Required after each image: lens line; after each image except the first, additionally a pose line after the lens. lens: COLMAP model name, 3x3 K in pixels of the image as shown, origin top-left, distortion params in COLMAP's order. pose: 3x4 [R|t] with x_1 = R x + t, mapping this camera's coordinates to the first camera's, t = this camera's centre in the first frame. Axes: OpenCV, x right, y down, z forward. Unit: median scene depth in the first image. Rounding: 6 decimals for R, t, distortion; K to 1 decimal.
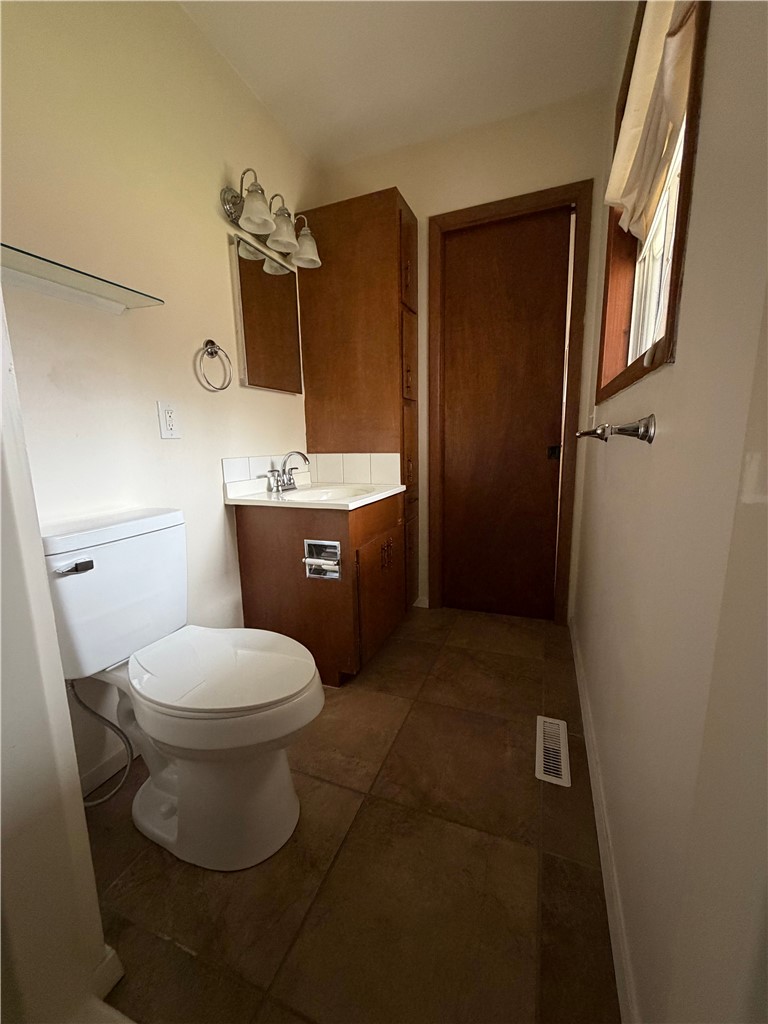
lens RADIAL K [[409.1, 0, 384.0], [0, 409.1, 512.0], [0, 0, 1]] dist [0.000017, 0.000188]
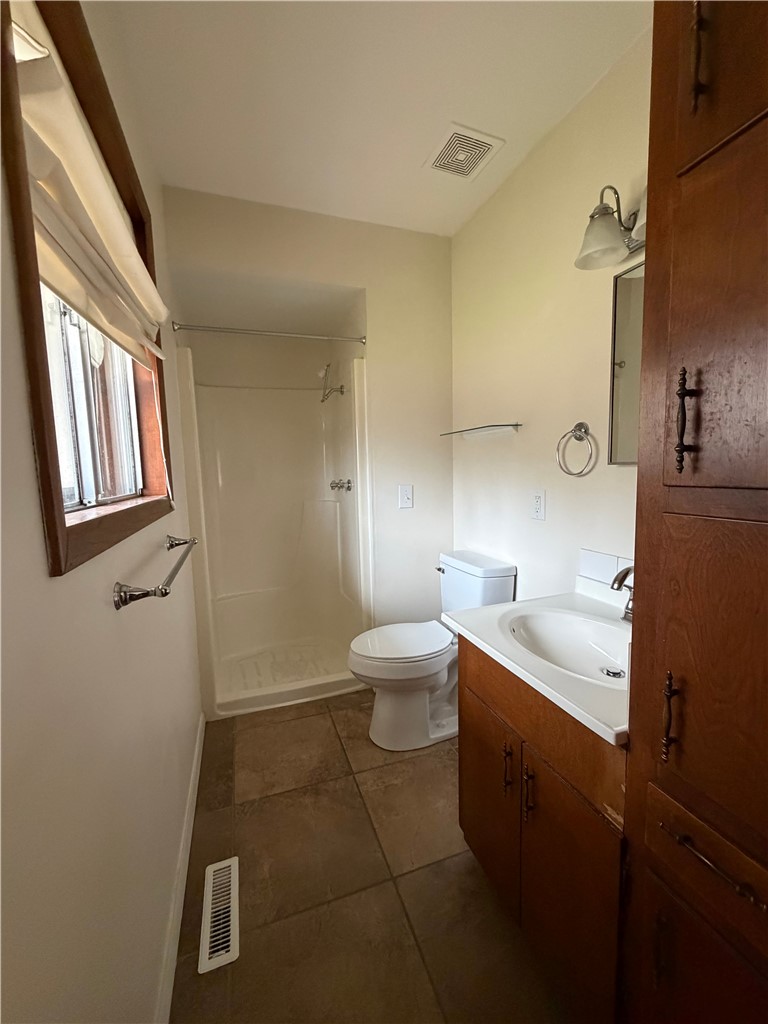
lens RADIAL K [[409.1, 0, 384.0], [0, 409.1, 512.0], [0, 0, 1]] dist [0.000017, 0.000188]
pose [[-0.755020, 0.106050, -0.647069, 0.687387], [-0.073956, 0.966764, 0.244740, -0.541136], [0.651518, 0.232639, -0.722083, 1.834141]]
